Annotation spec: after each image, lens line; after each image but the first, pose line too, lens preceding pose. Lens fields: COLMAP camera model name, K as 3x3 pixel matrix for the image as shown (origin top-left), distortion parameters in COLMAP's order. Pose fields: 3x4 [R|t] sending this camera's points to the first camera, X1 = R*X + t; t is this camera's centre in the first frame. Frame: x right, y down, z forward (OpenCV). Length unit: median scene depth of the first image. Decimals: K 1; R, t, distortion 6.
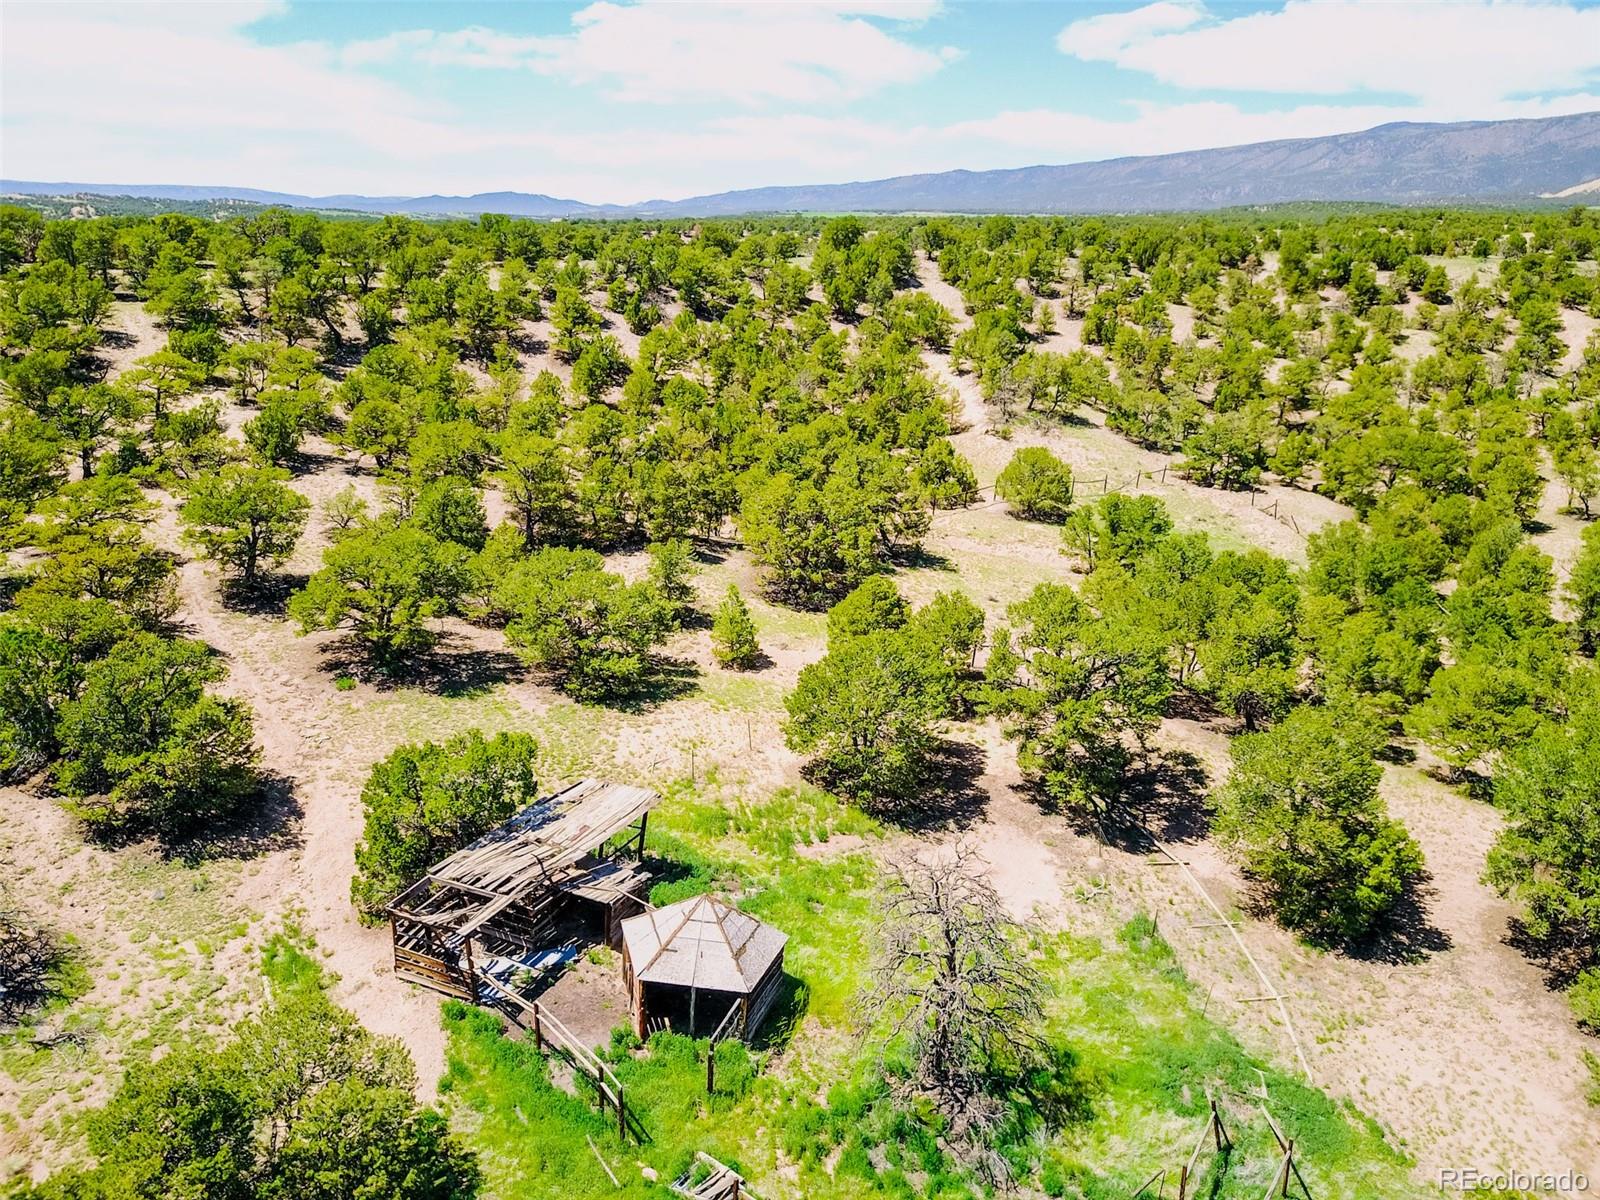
lens RADIAL K [[1207.0, 0, 800.2], [0, 1207.0, 595.9], [0, 0, 1]] dist [-0.019566, 0.012536]
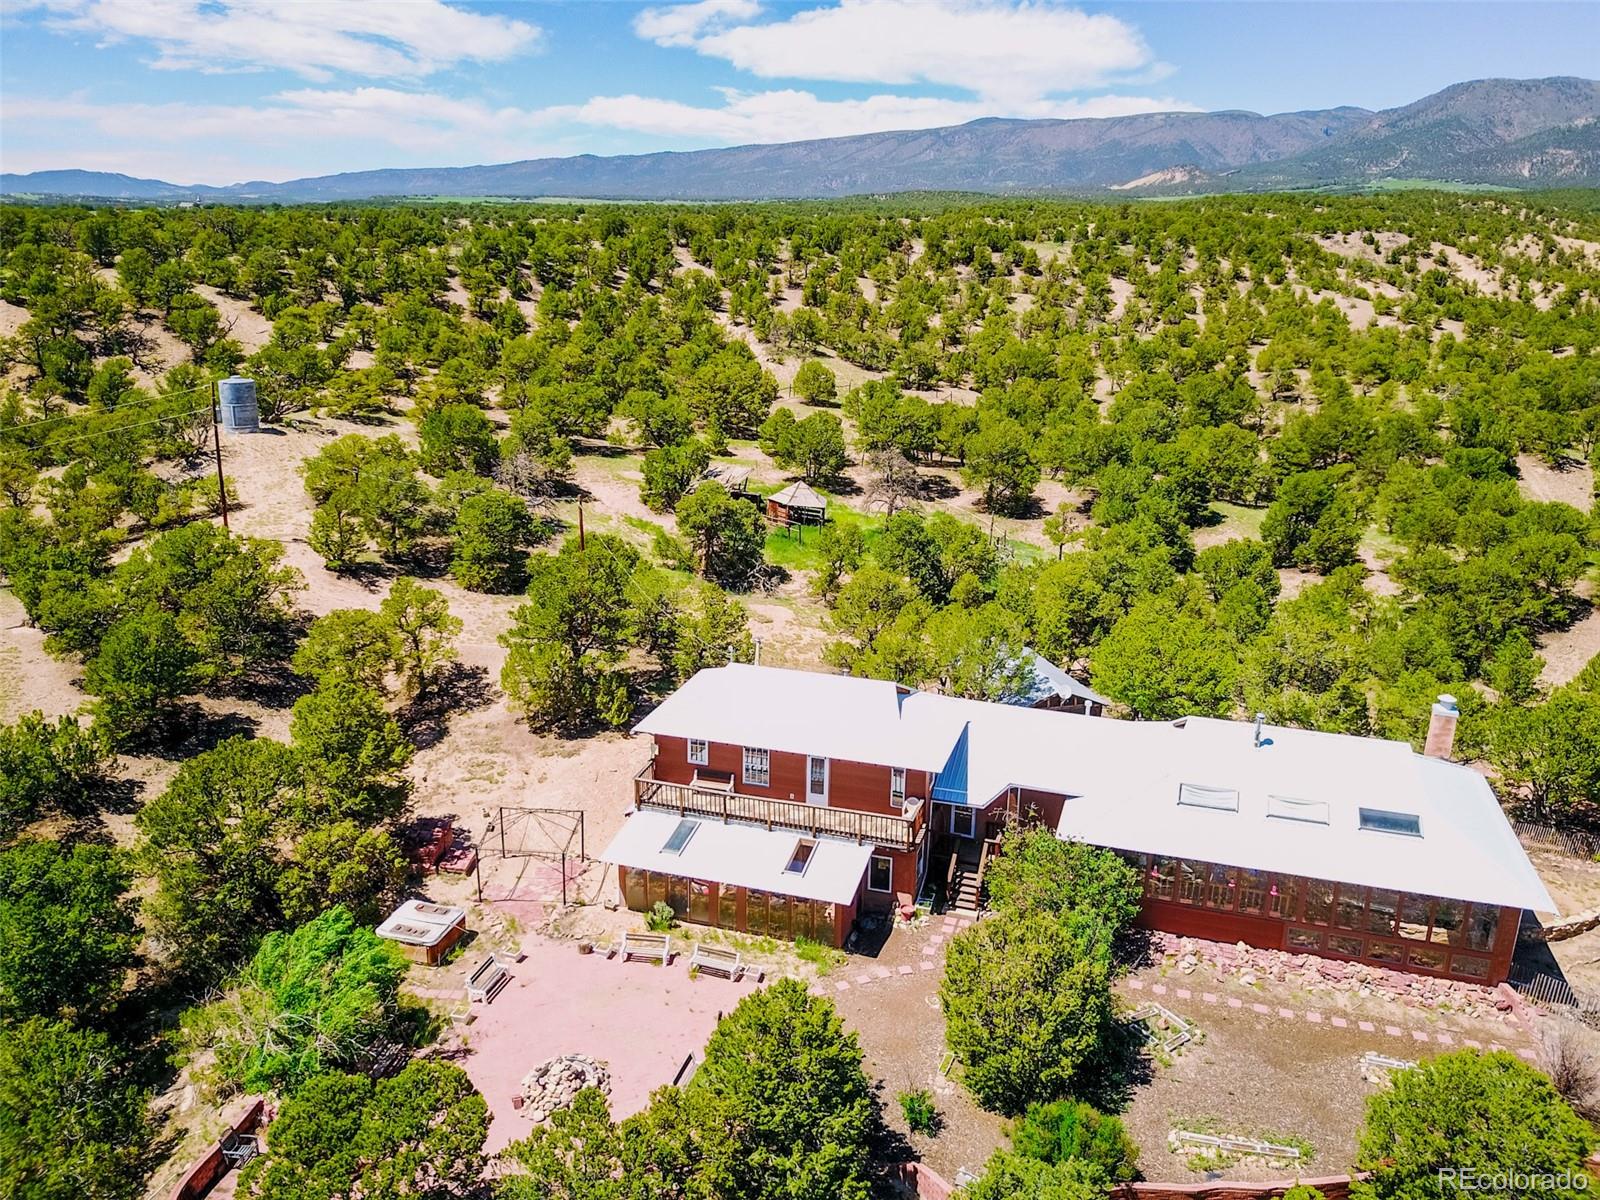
lens RADIAL K [[1317.5, 0, 800.9], [0, 1317.5, 603.7], [0, 0, 1]] dist [-0.043799, -0.020450]
pose [[0.954458, -0.081940, 0.286872, -0.214625], [0.083470, 0.996486, 0.006913, 0.113426], [-0.286431, 0.017347, 0.957944, -0.413453]]
